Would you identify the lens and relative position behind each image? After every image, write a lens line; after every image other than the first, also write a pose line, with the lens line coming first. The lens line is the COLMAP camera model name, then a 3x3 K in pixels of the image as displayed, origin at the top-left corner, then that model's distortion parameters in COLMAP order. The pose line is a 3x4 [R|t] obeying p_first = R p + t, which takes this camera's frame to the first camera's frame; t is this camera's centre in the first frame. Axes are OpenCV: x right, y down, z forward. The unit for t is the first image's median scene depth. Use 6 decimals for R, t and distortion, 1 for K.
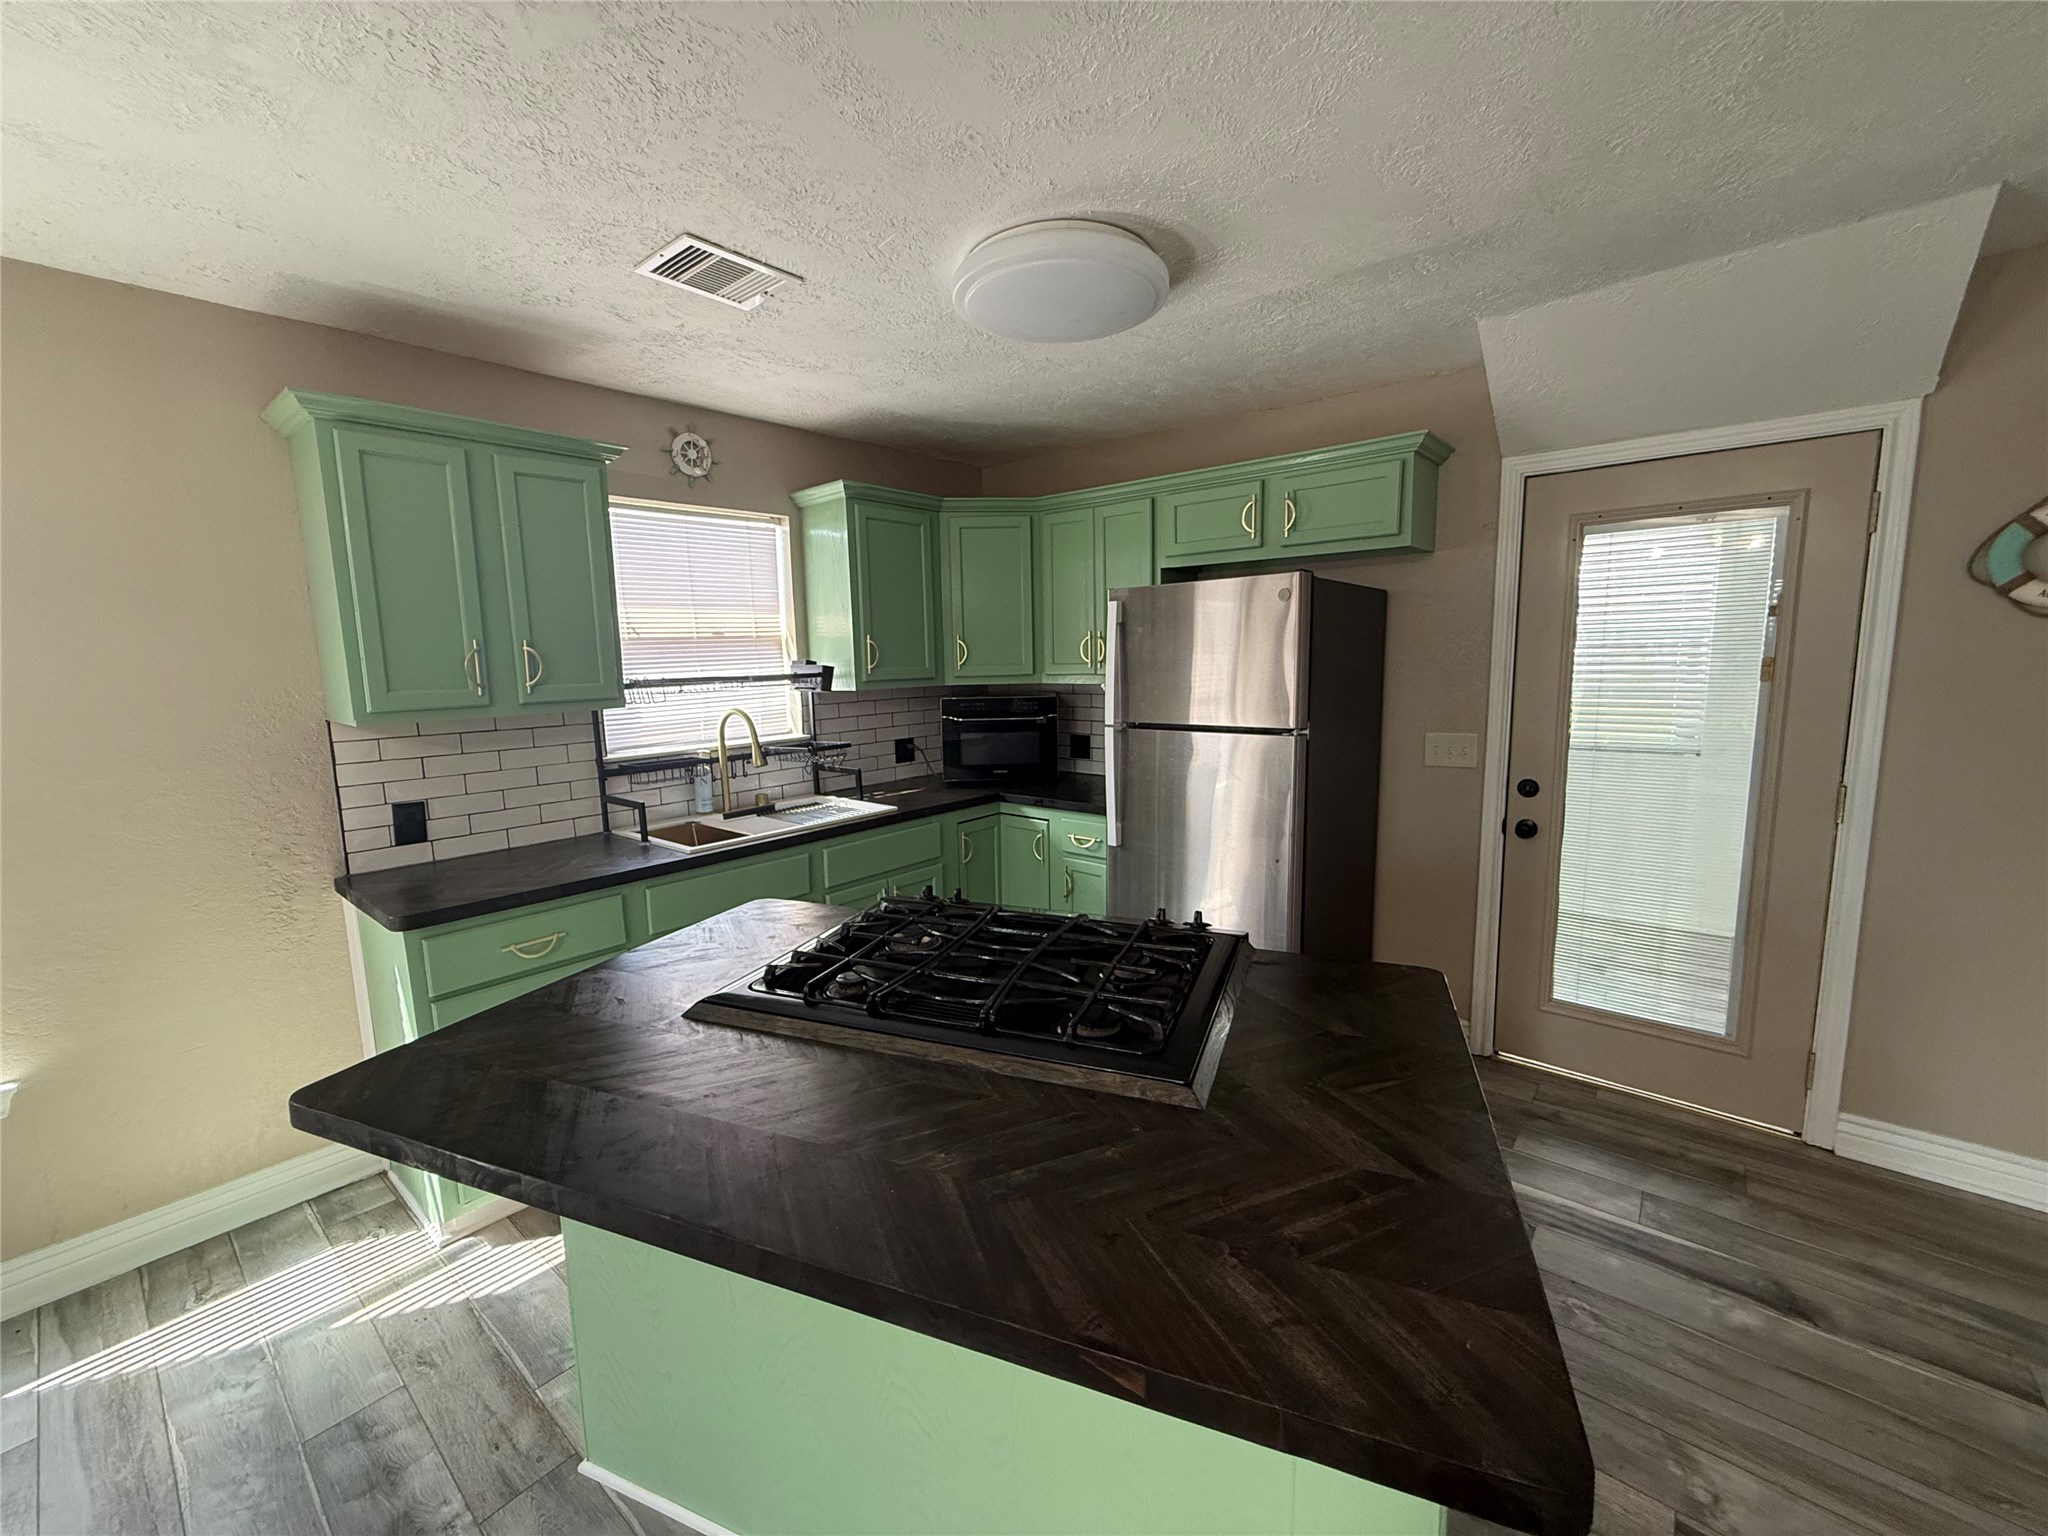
lens RADIAL K [[811.5, 0, 1018.4], [0, 811.5, 766.1], [0, 0, 1]] dist [-0.003627, -0.000618]
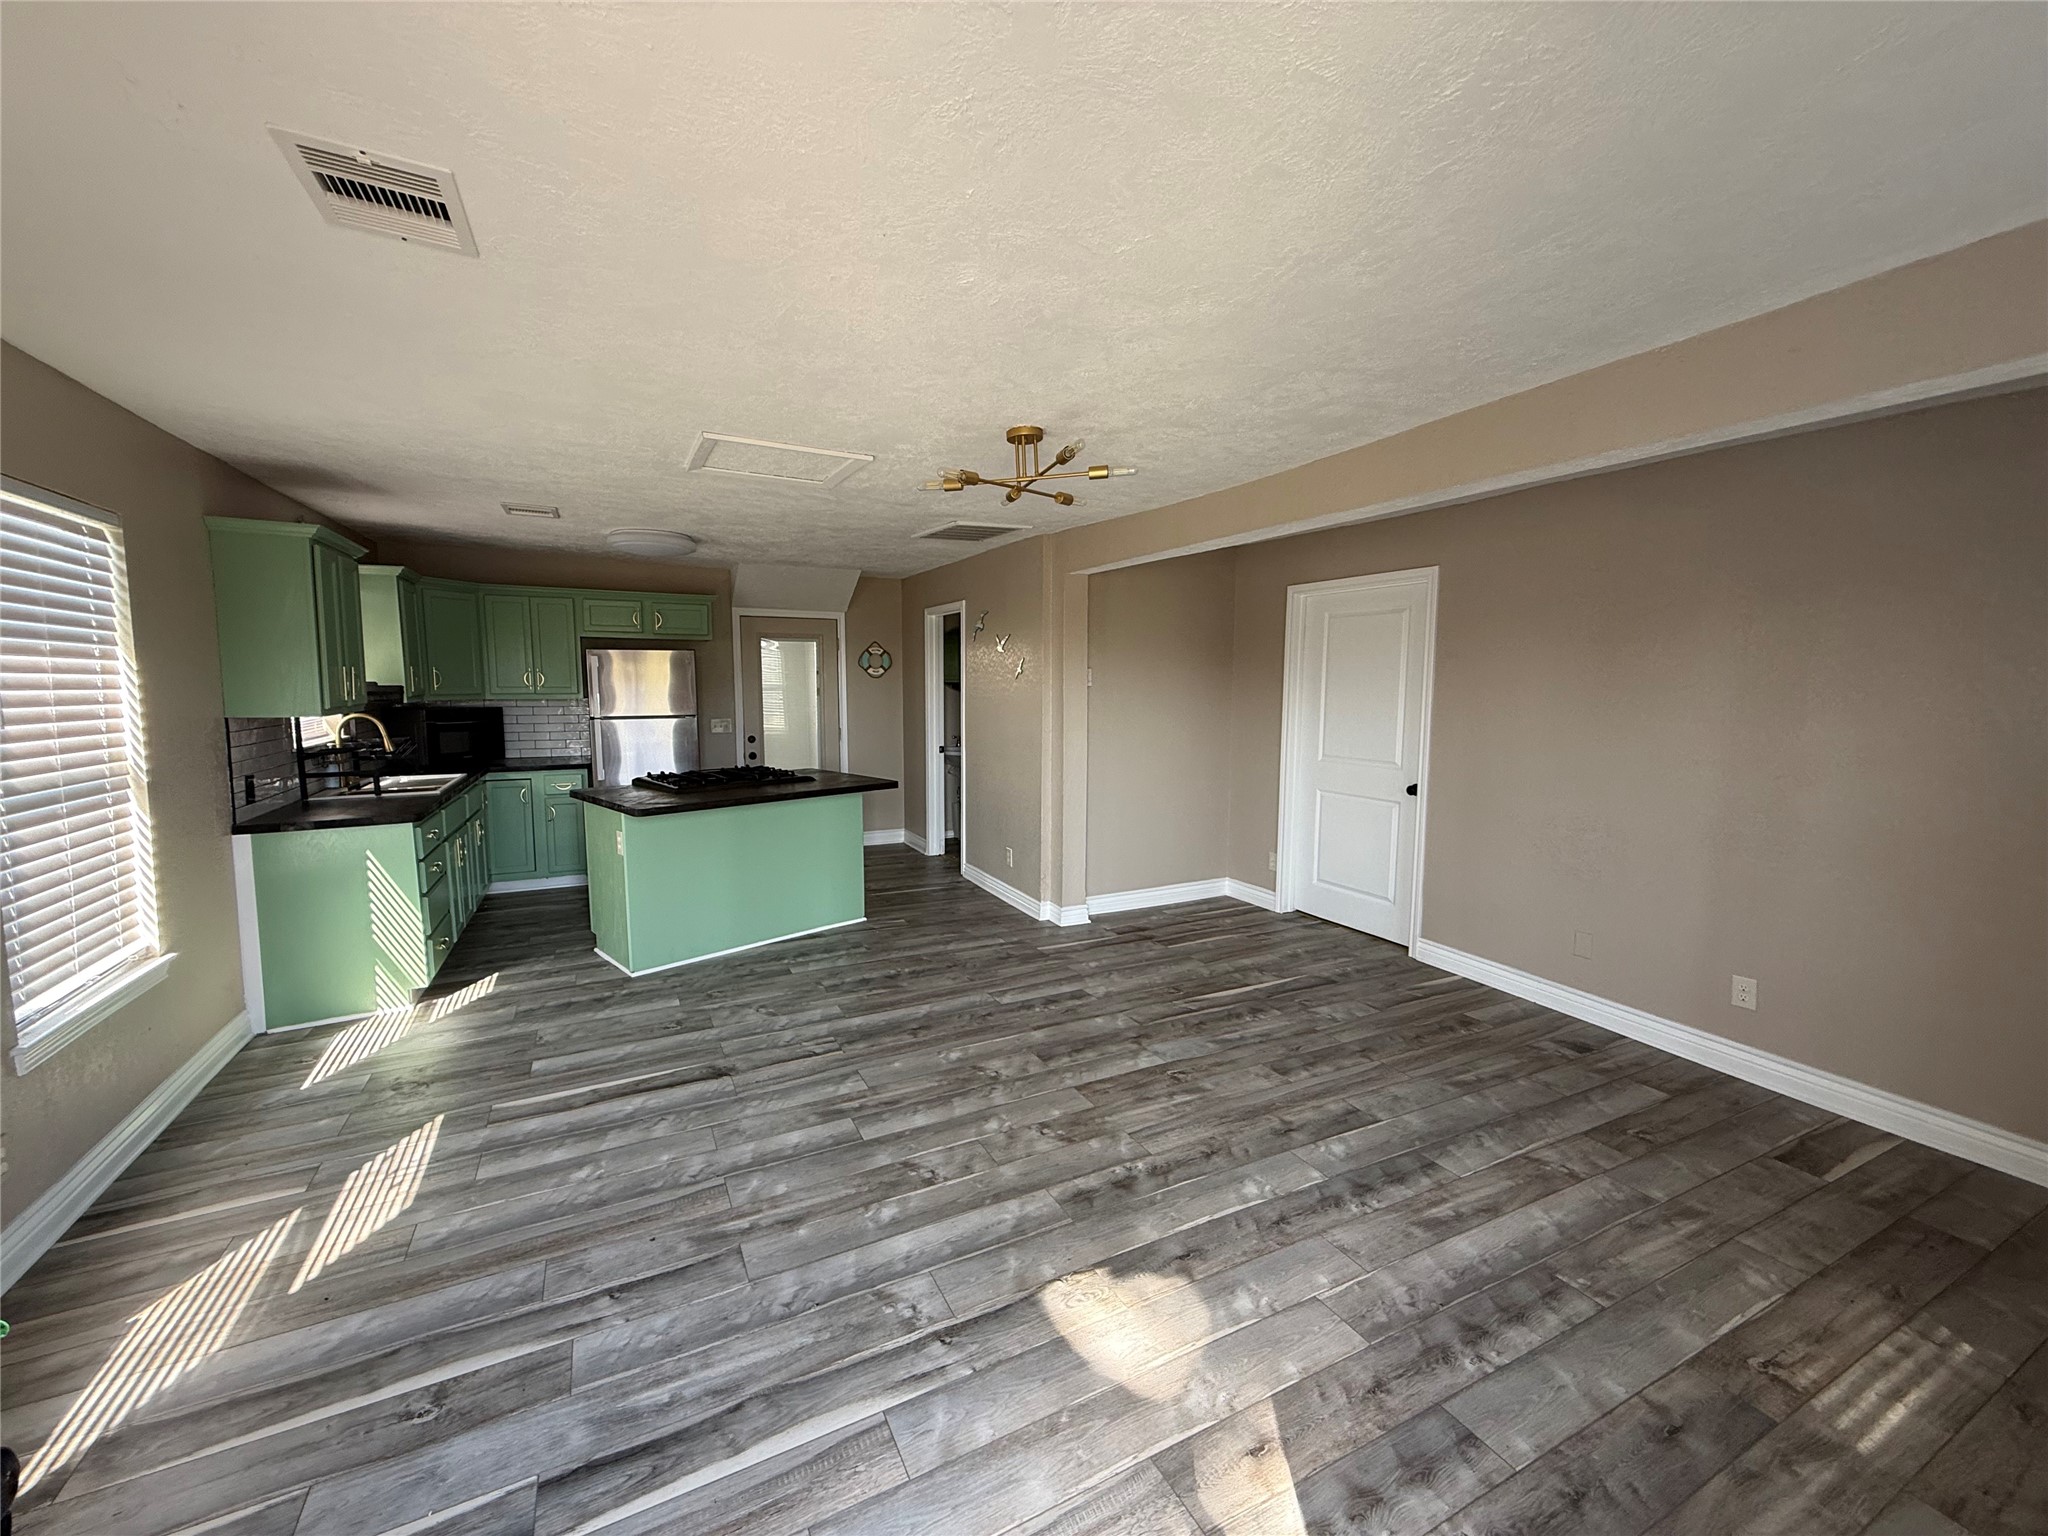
lens RADIAL K [[811.5, 0, 1023.7], [0, 811.5, 773.8], [0, 0, 1]] dist [-0.003627, -0.000618]
pose [[0.382353, -0.082364, 0.920338, -1.503485], [0.106971, 0.993268, 0.044449, 0.123329], [-0.917804, 0.081454, 0.388589, -0.809493]]
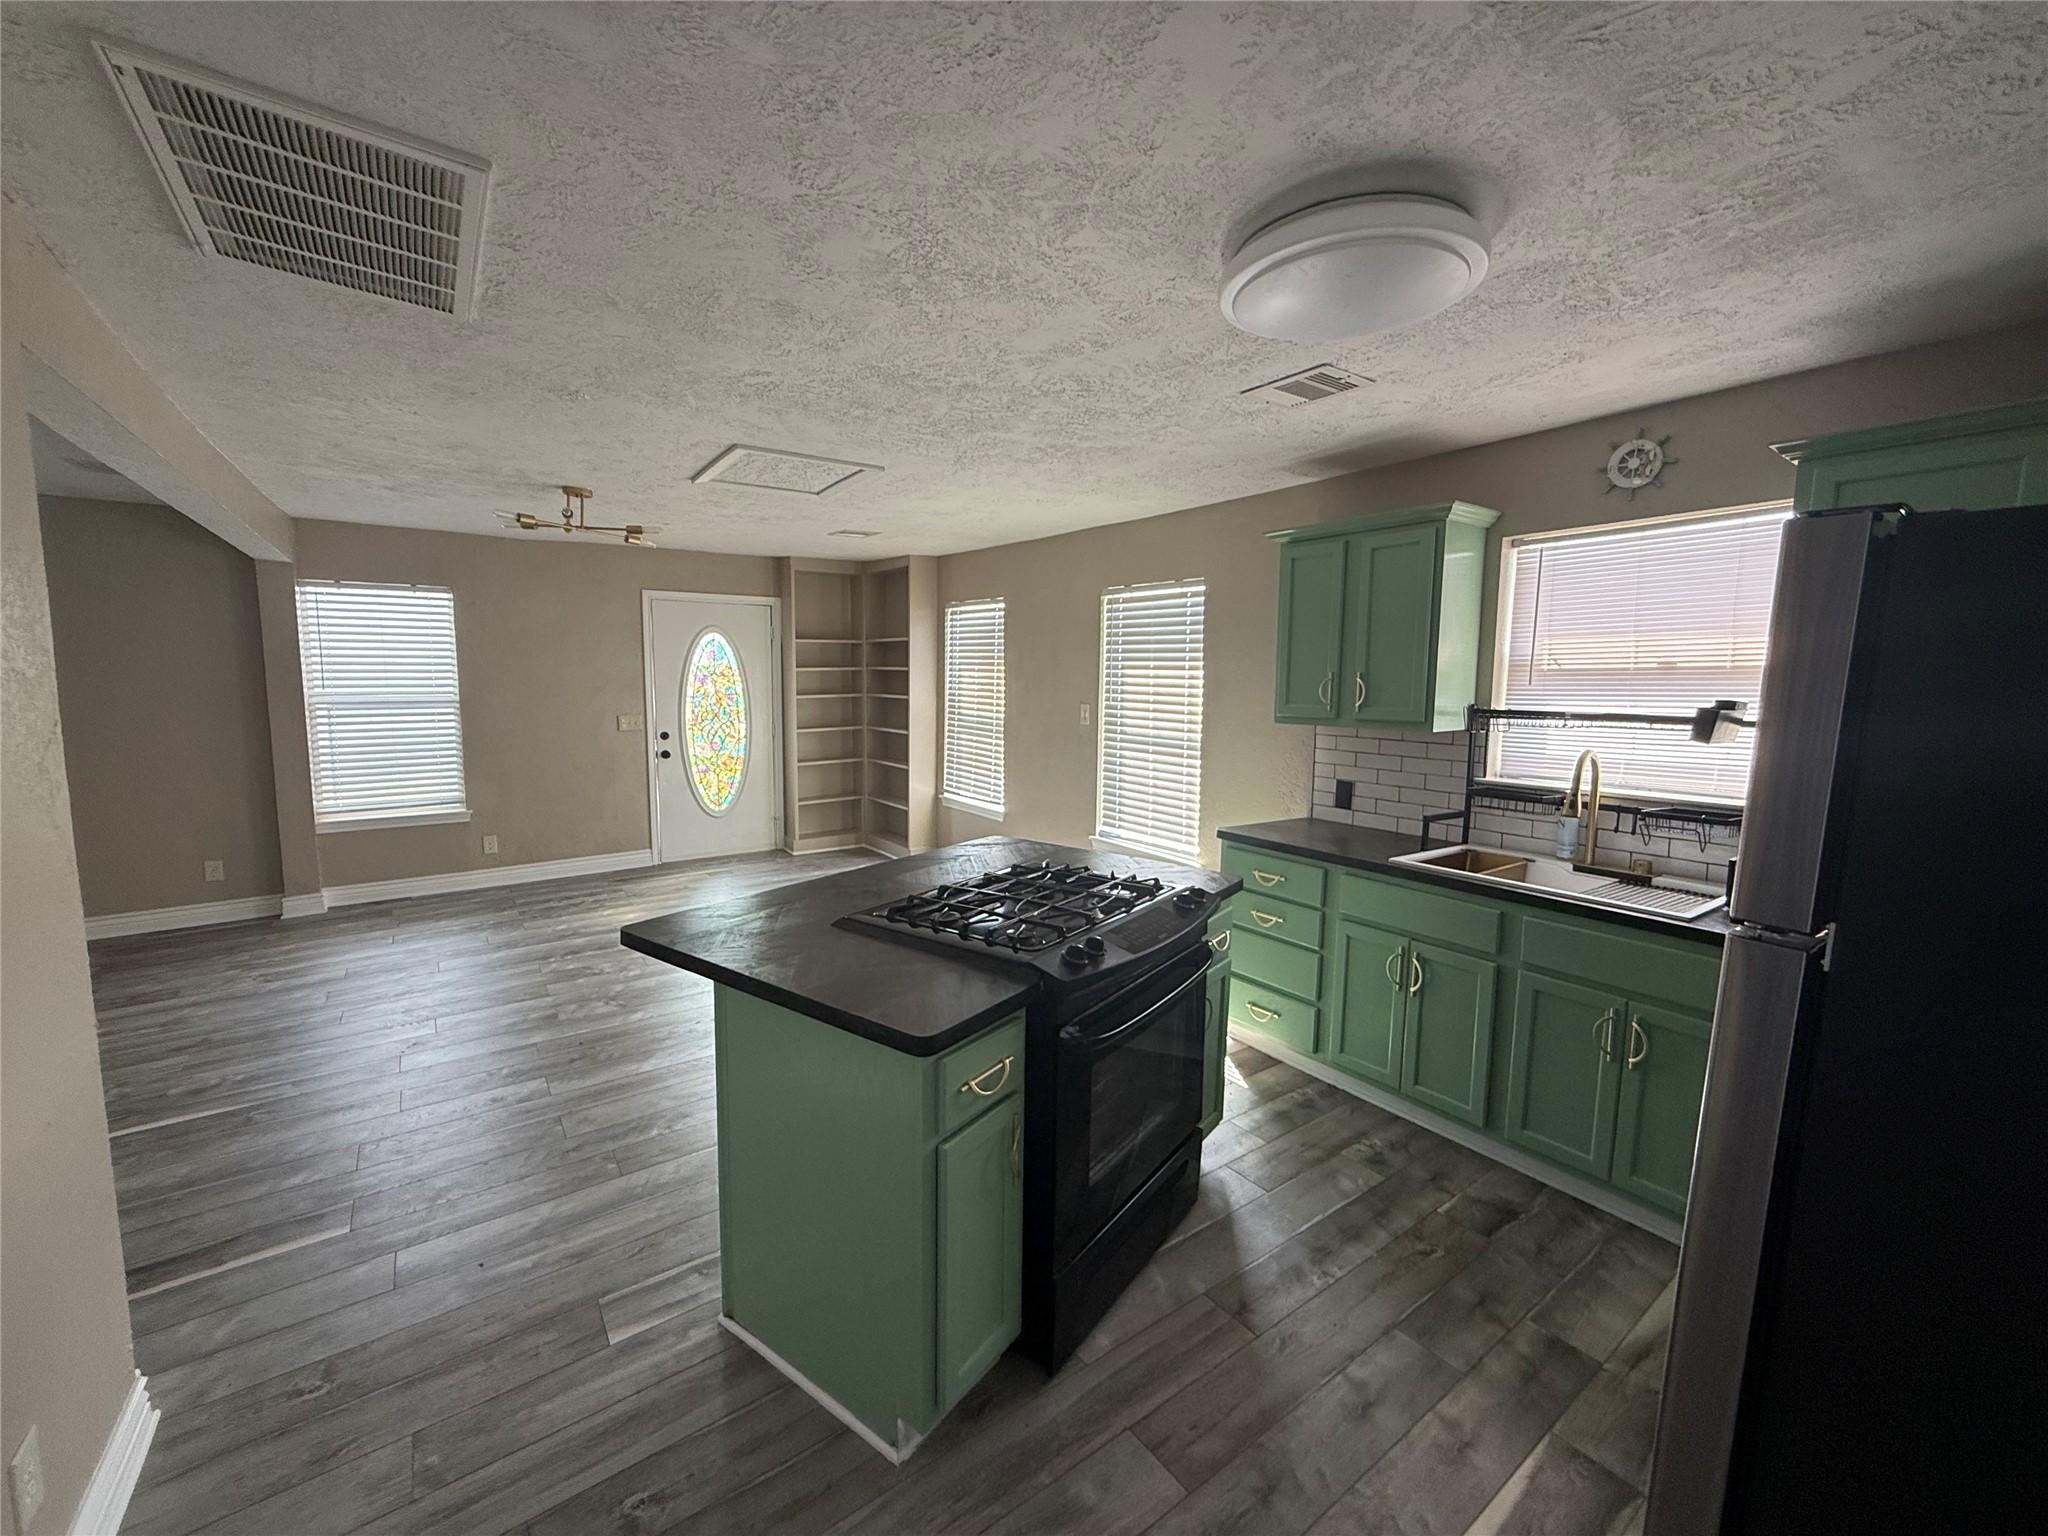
lens RADIAL K [[811.5, 0, 1026.4], [0, 811.5, 772.5], [0, 0, 1]] dist [-0.003627, -0.000618]
pose [[-0.228993, 0.135201, -0.963993, 0.777843], [-0.135872, 0.976174, 0.169185, -0.136224], [0.963899, 0.169722, -0.205167, 0.715344]]
